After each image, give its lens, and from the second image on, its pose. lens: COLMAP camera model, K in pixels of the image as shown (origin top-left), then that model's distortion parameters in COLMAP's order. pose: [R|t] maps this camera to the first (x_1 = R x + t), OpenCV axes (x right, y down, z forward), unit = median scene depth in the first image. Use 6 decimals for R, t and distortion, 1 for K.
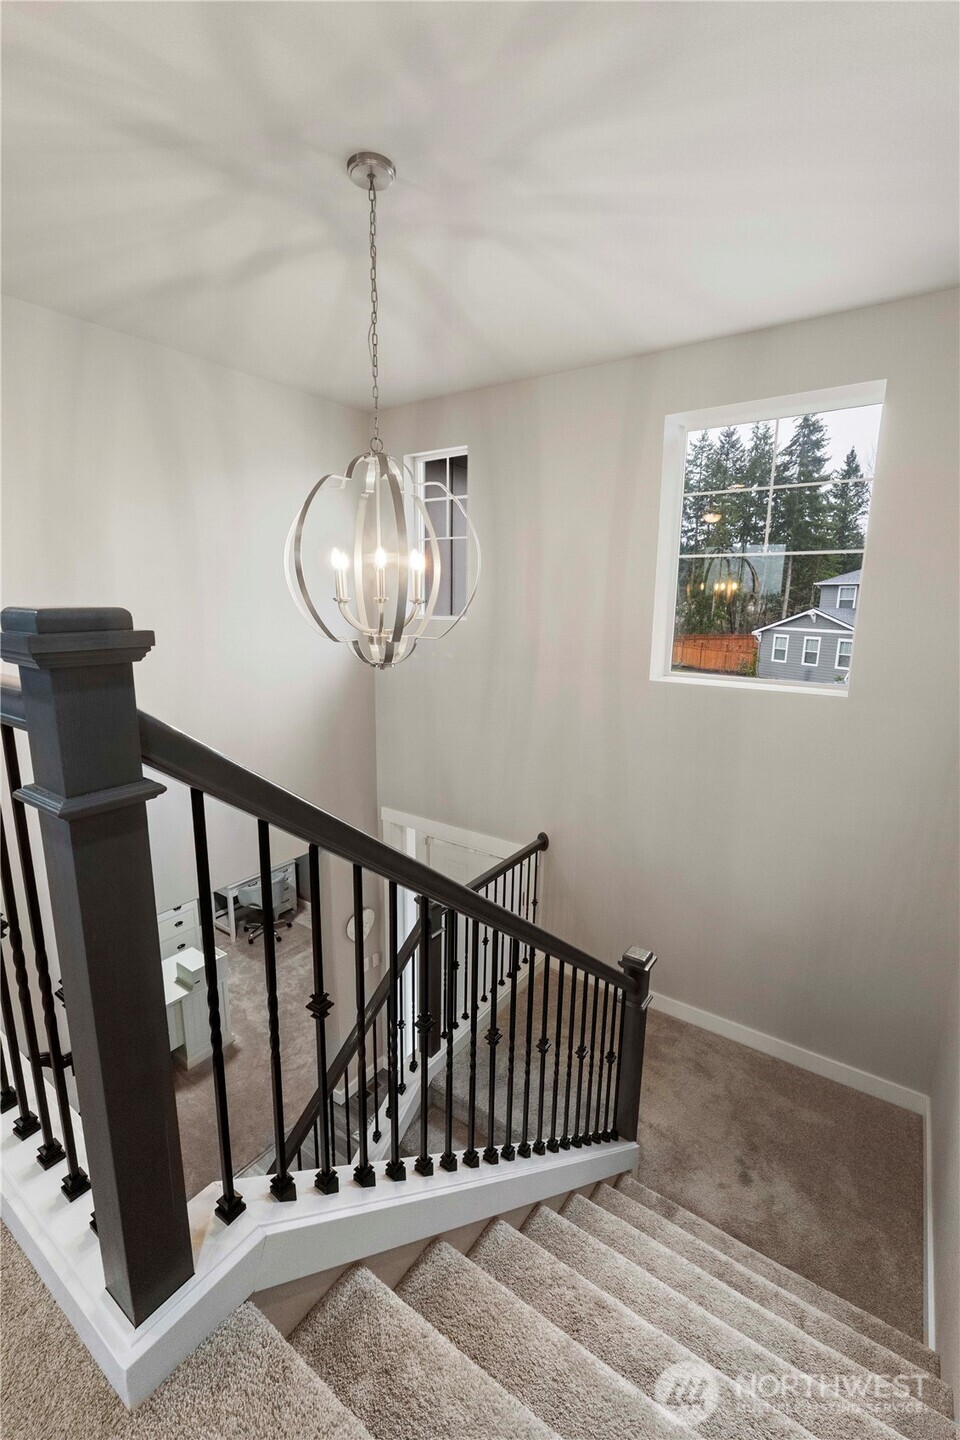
lens RADIAL K [[615.1, 0, 481.8], [0, 615.1, 721.6], [0, 0, 1]] dist [-0.011658, 0.001615]
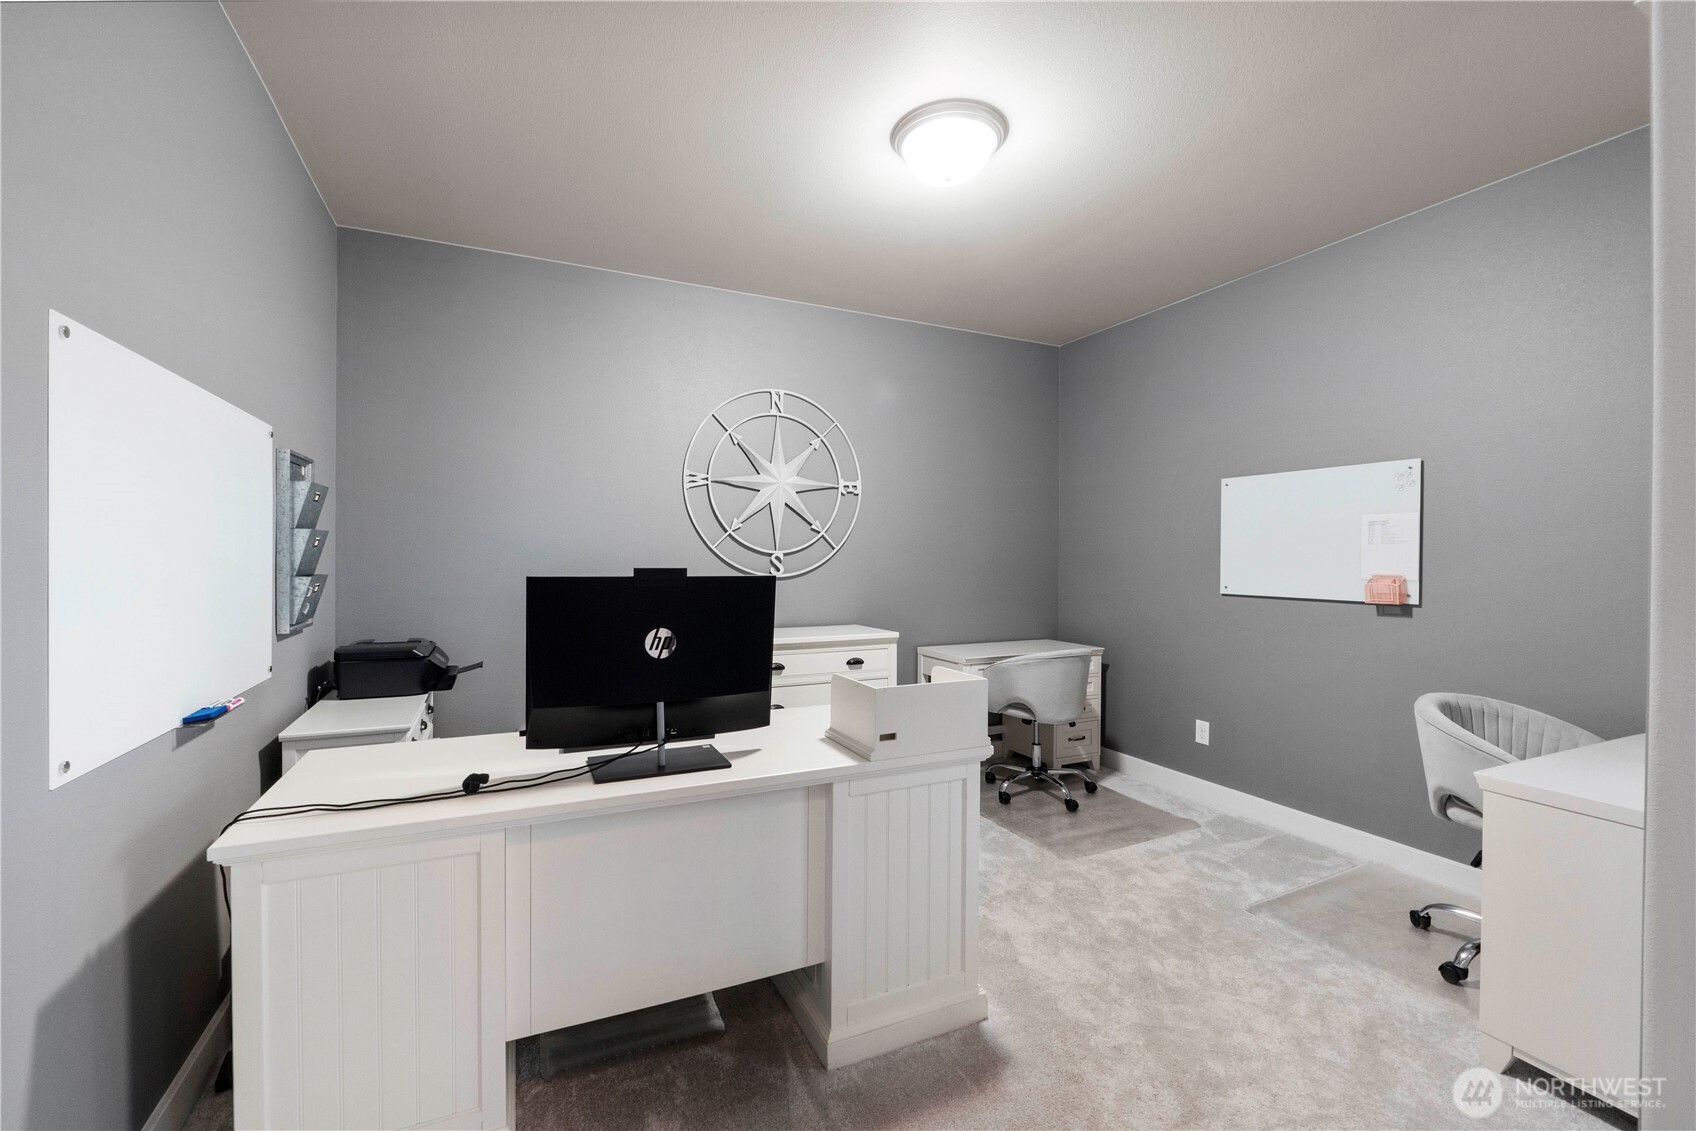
lens RADIAL K [[724.5, 0, 847.2], [0, 724.5, 559.6], [0, 0, 1]] dist [-0.011658, 0.001615]
pose [[0.873992, -0.005805, -0.485906, -0.241562], [-0.088276, 0.981395, -0.170505, 0.305653], [0.477855, 0.191913, 0.857218, 0.523605]]
